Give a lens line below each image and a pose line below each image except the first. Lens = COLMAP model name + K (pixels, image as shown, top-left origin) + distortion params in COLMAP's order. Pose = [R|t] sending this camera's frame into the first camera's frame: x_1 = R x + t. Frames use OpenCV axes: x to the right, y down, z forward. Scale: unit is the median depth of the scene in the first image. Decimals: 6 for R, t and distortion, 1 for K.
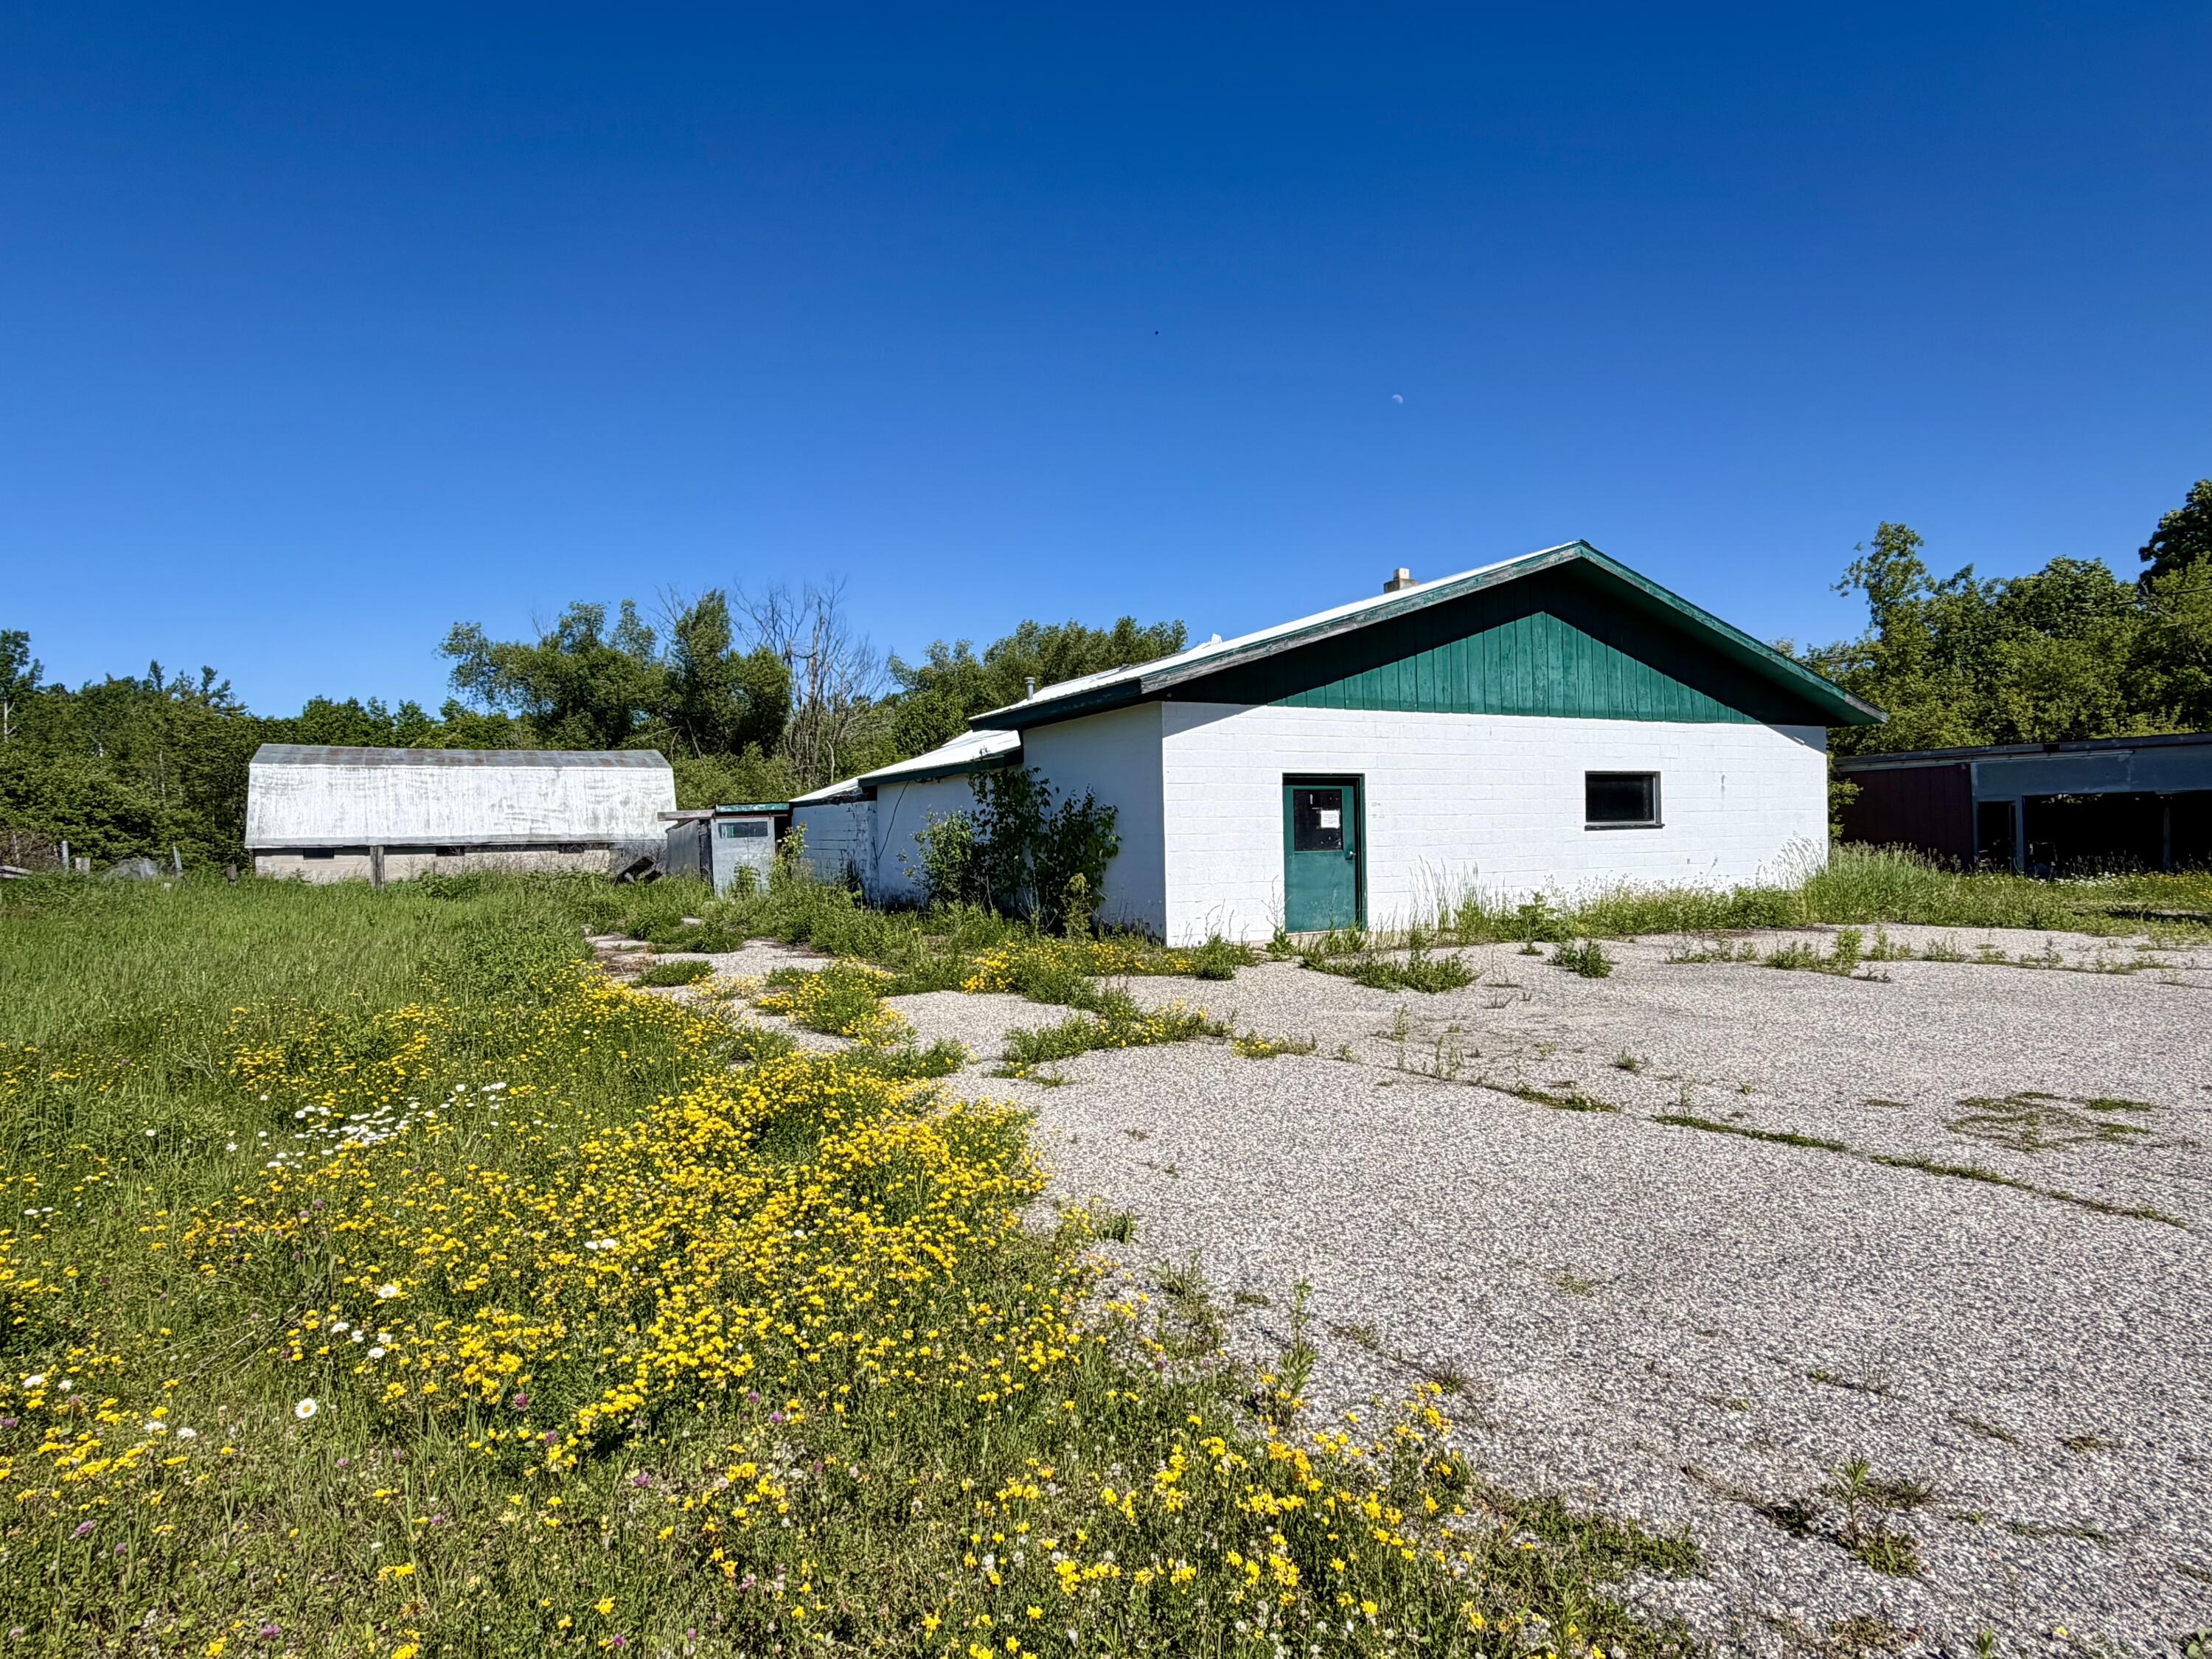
lens RADIAL K [[1233.1, 0, 1110.2], [0, 1233.1, 820.4], [0, 0, 1]] dist [-0.003671, 0.000228]
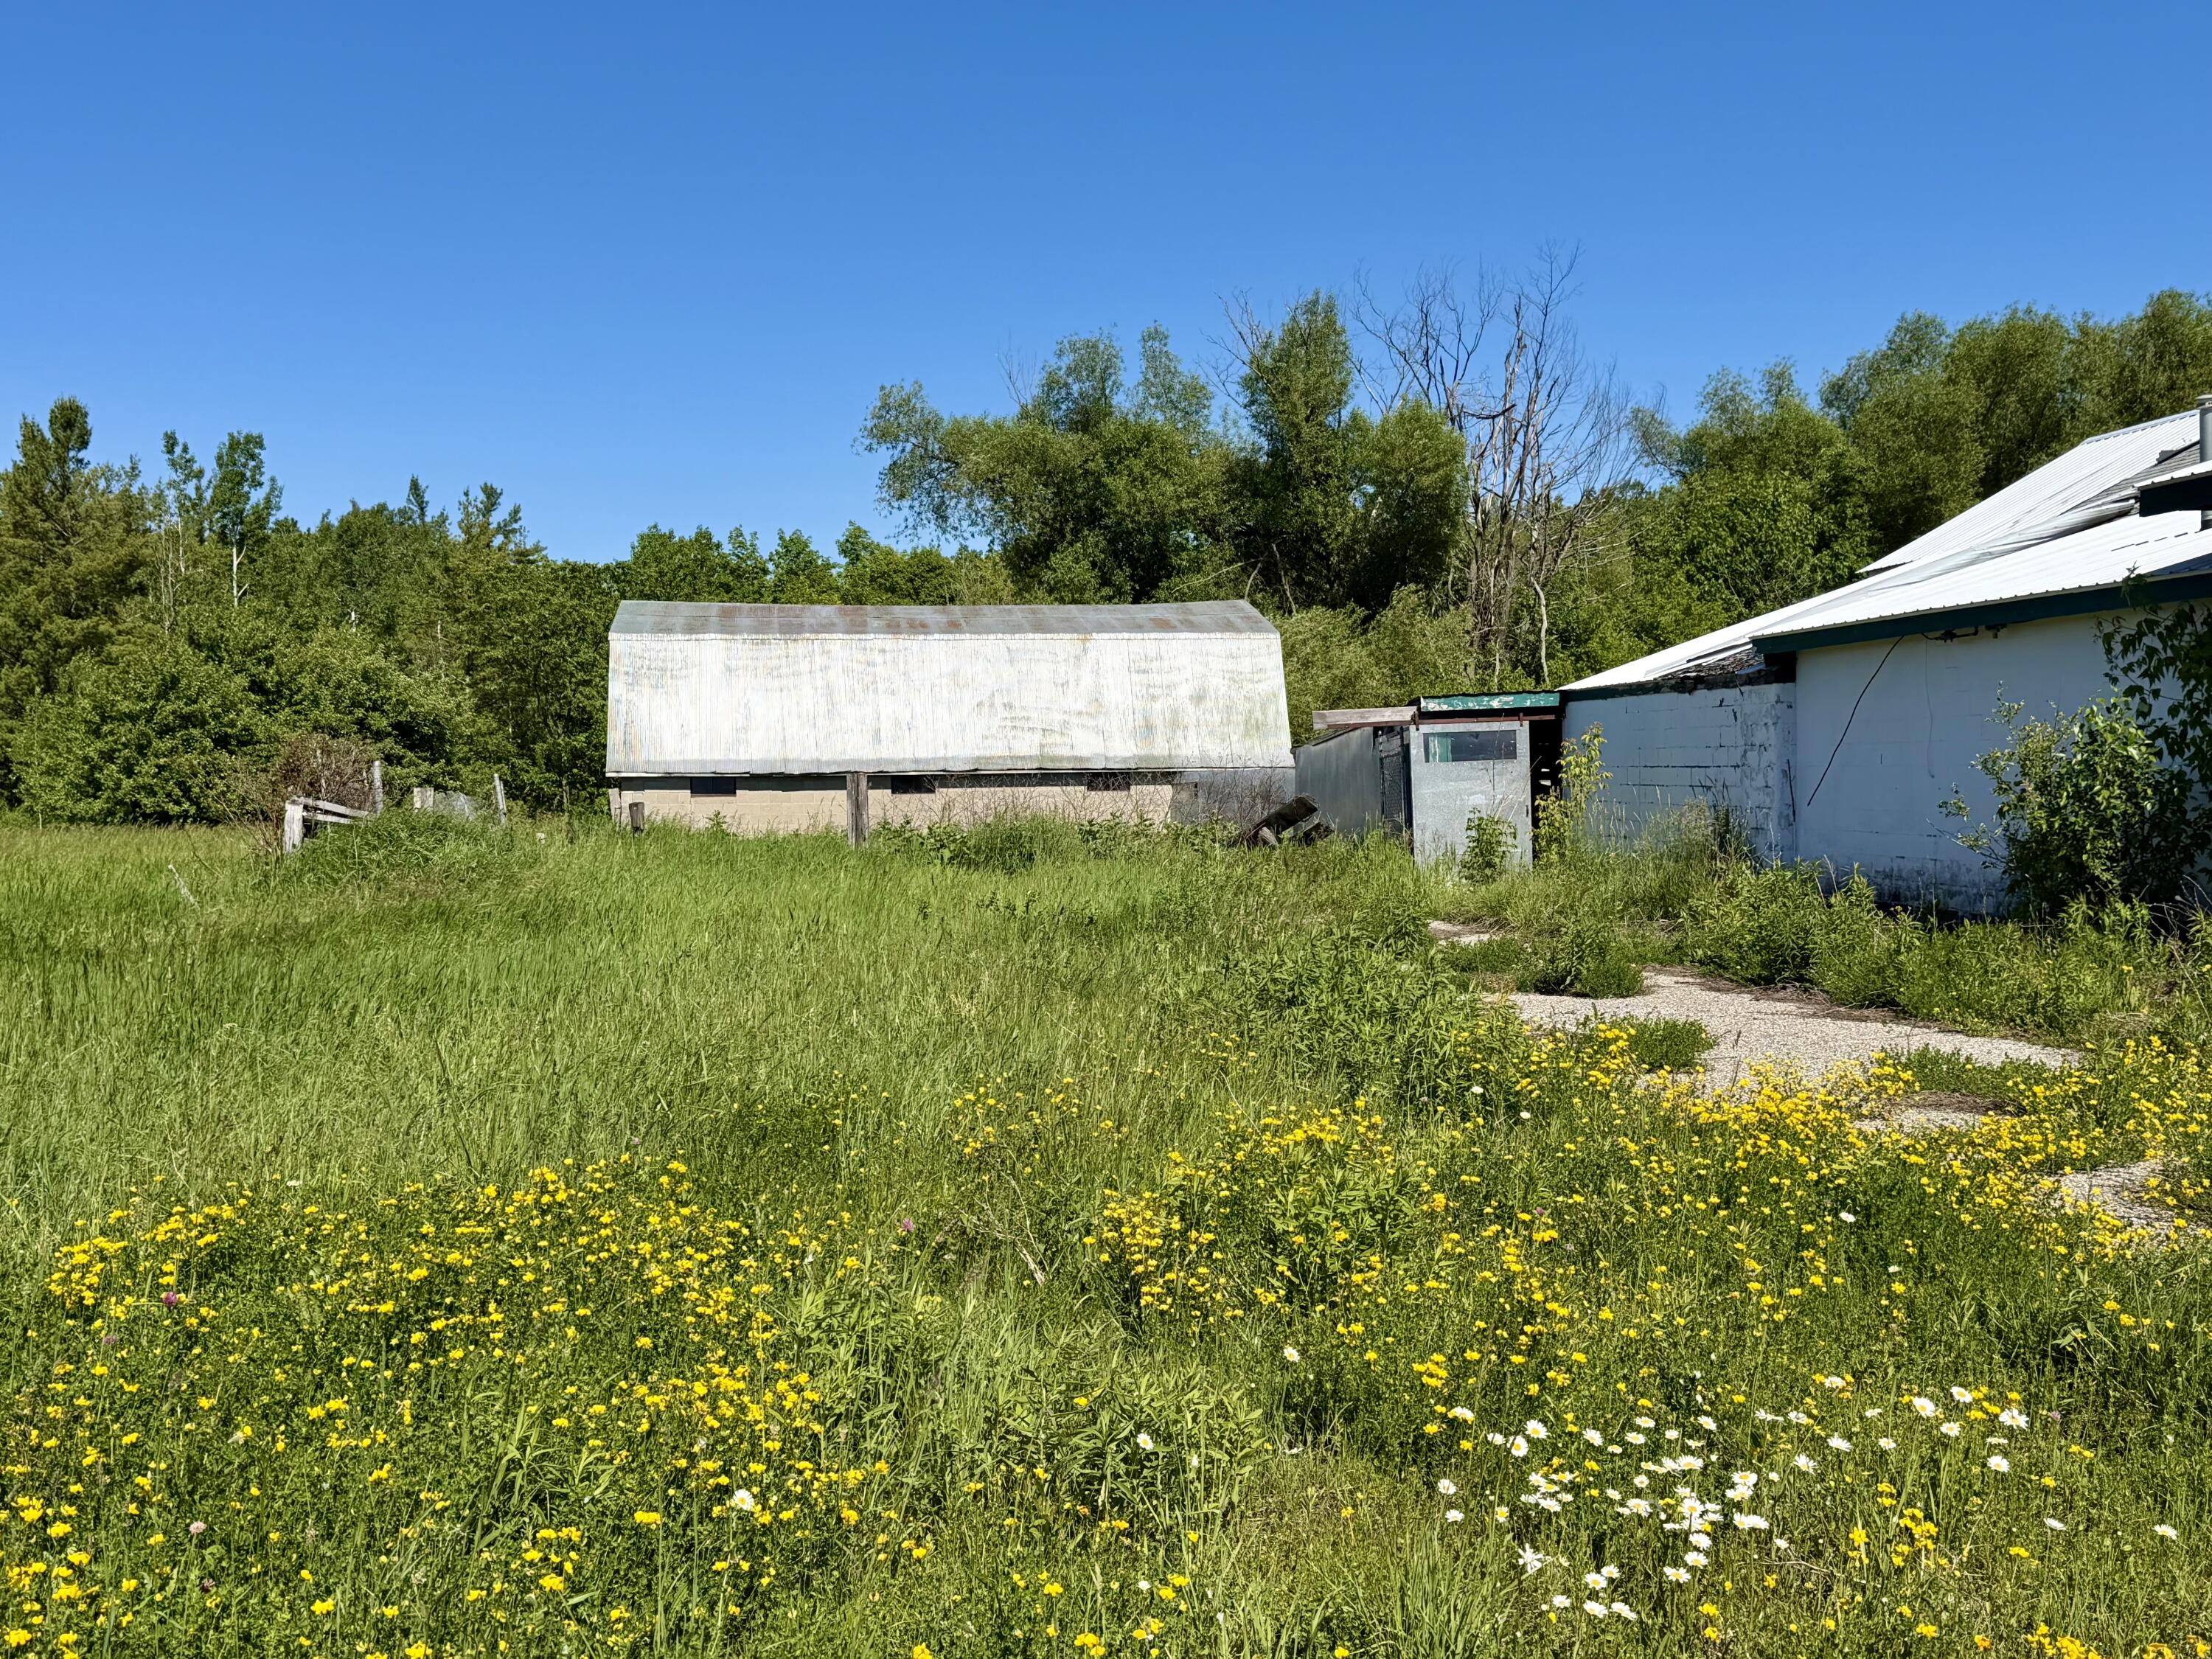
lens RADIAL K [[2335.0, 0, 1124.9], [0, 2335.0, 800.5], [0, 0, 1]] dist [0.077924, 0.000000]
pose [[0.934422, 0.010754, -0.356005, -0.164941], [-0.000910, 0.999613, 0.027809, 0.006259], [0.356166, -0.025661, 0.934070, 0.087142]]
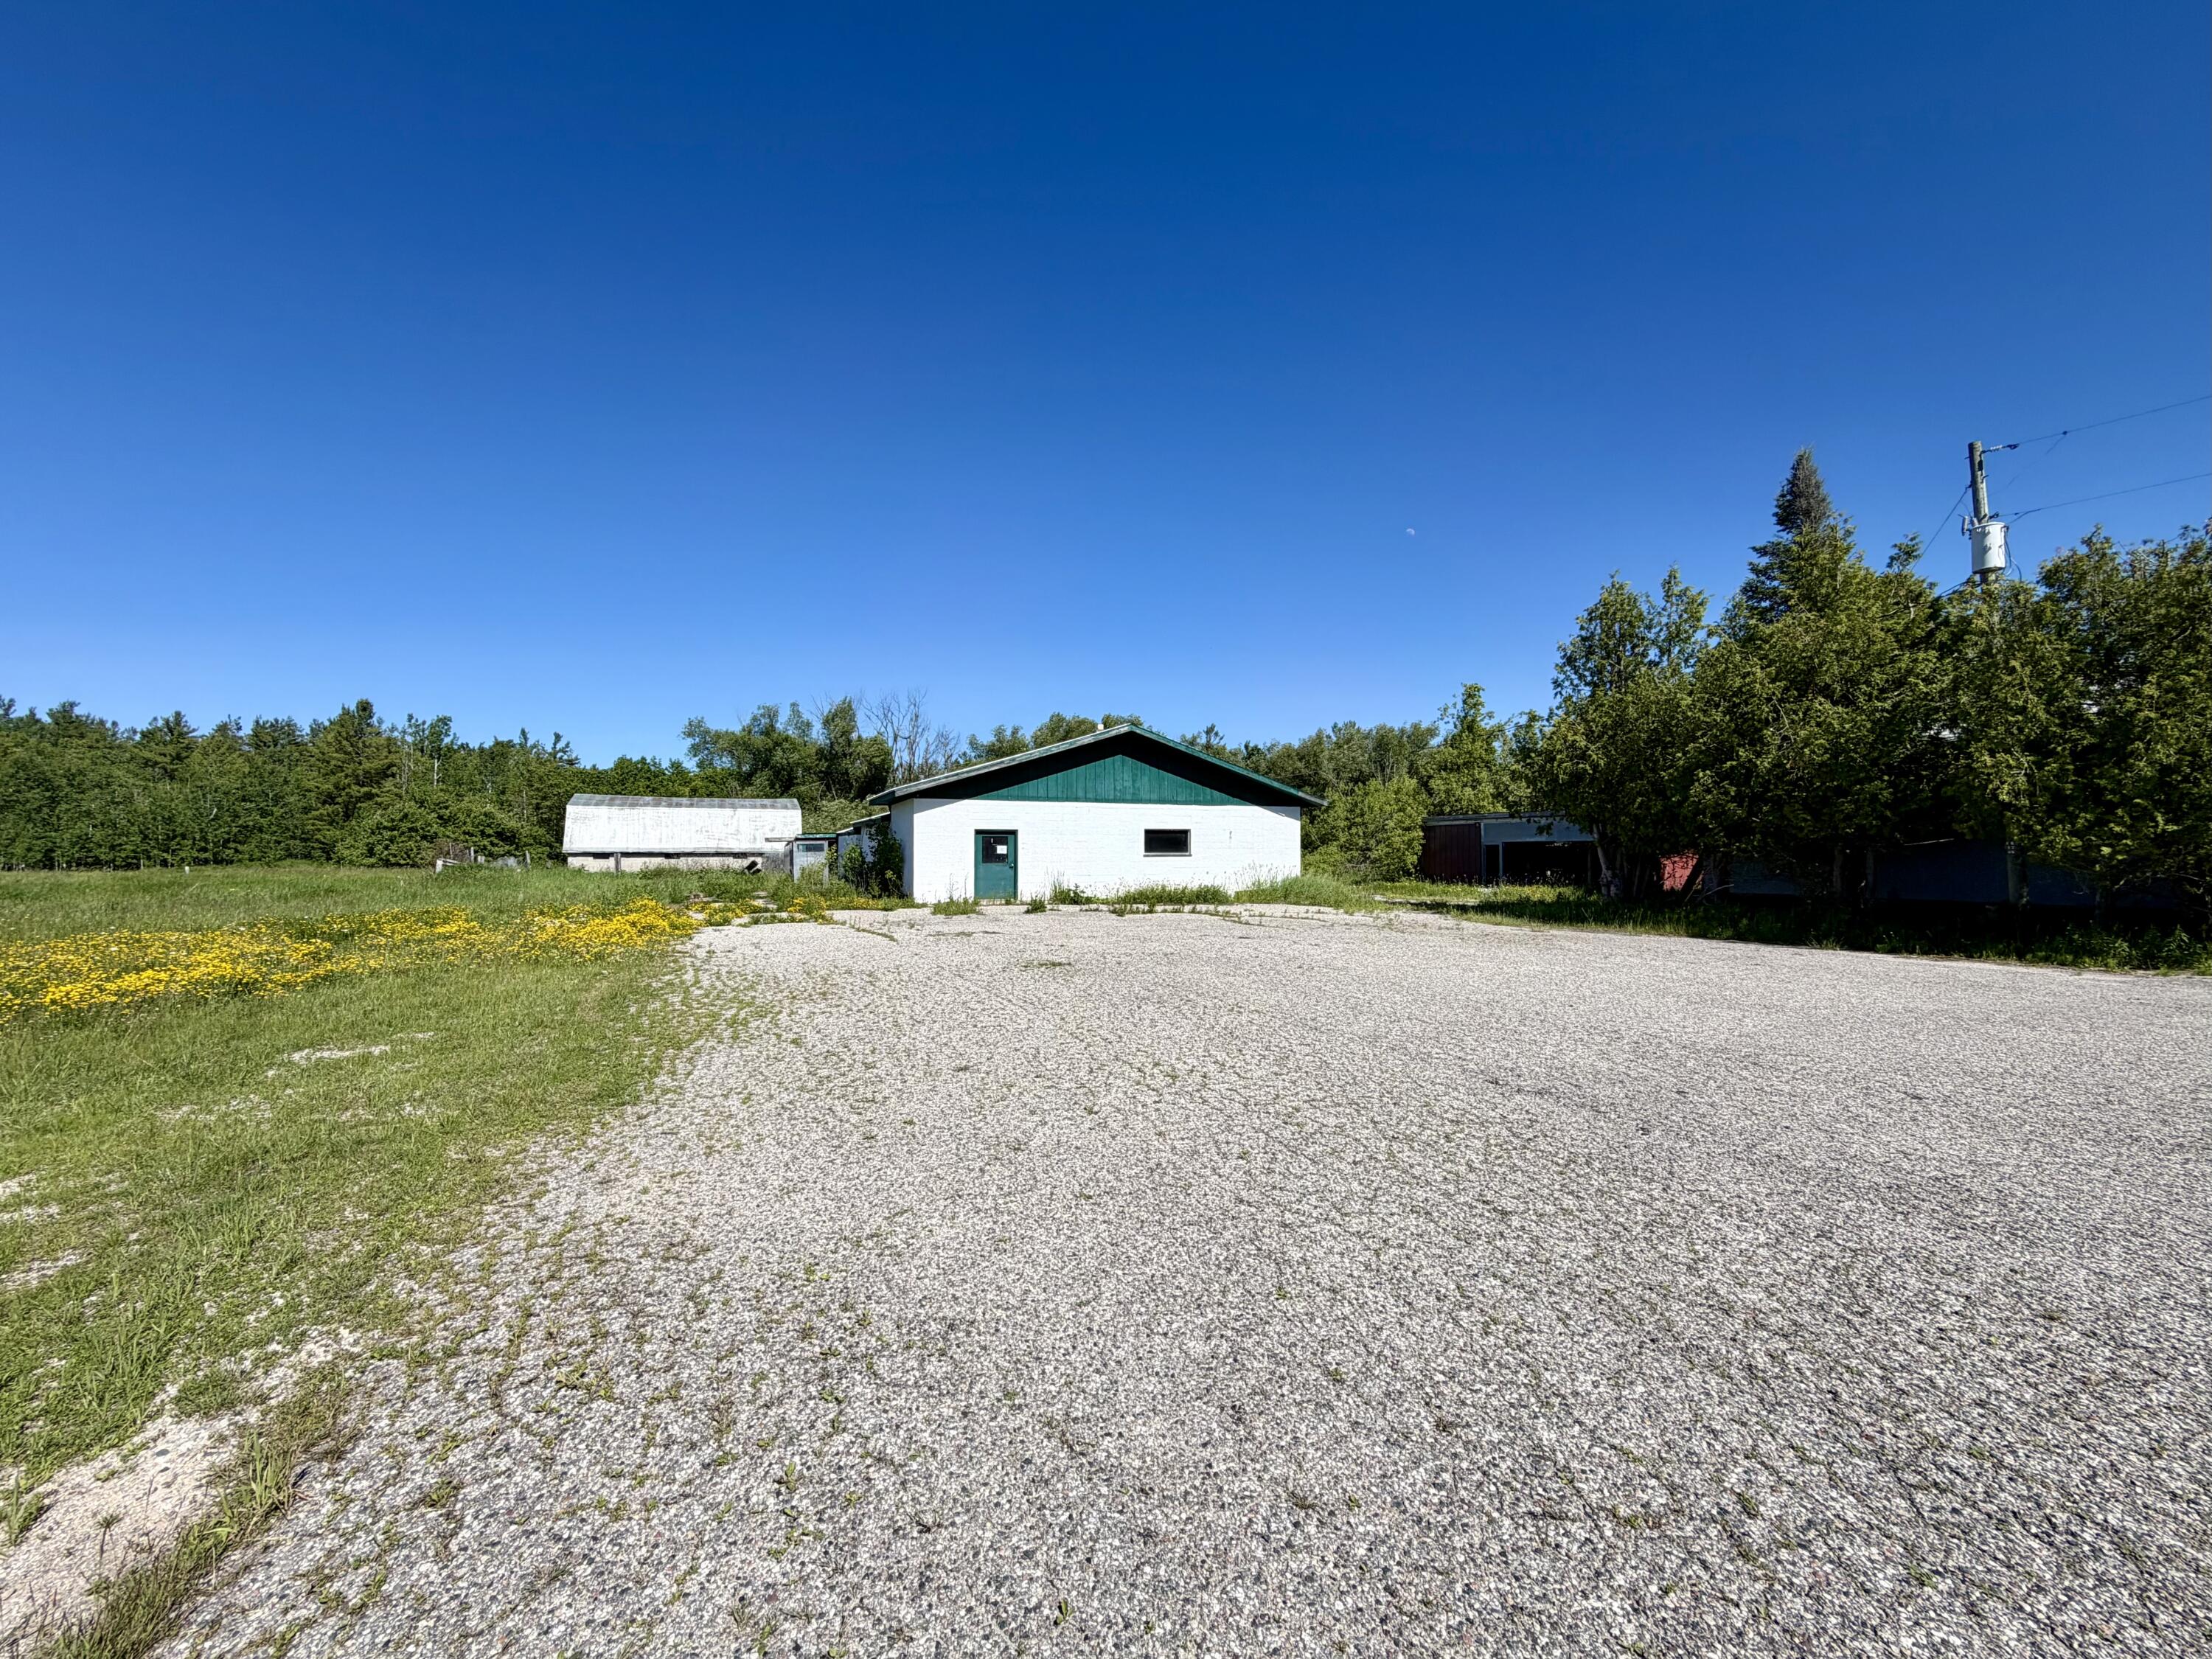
lens RADIAL K [[900.2, 0, 1085.8], [0, 900.2, 830.0], [0, 0, 1]] dist [-0.003141, 0.000127]
pose [[0.994837, 0.016046, -0.100205, 0.475868], [-0.017357, 0.999775, -0.012224, -0.018672], [0.099986, 0.013900, 0.994892, -0.587061]]
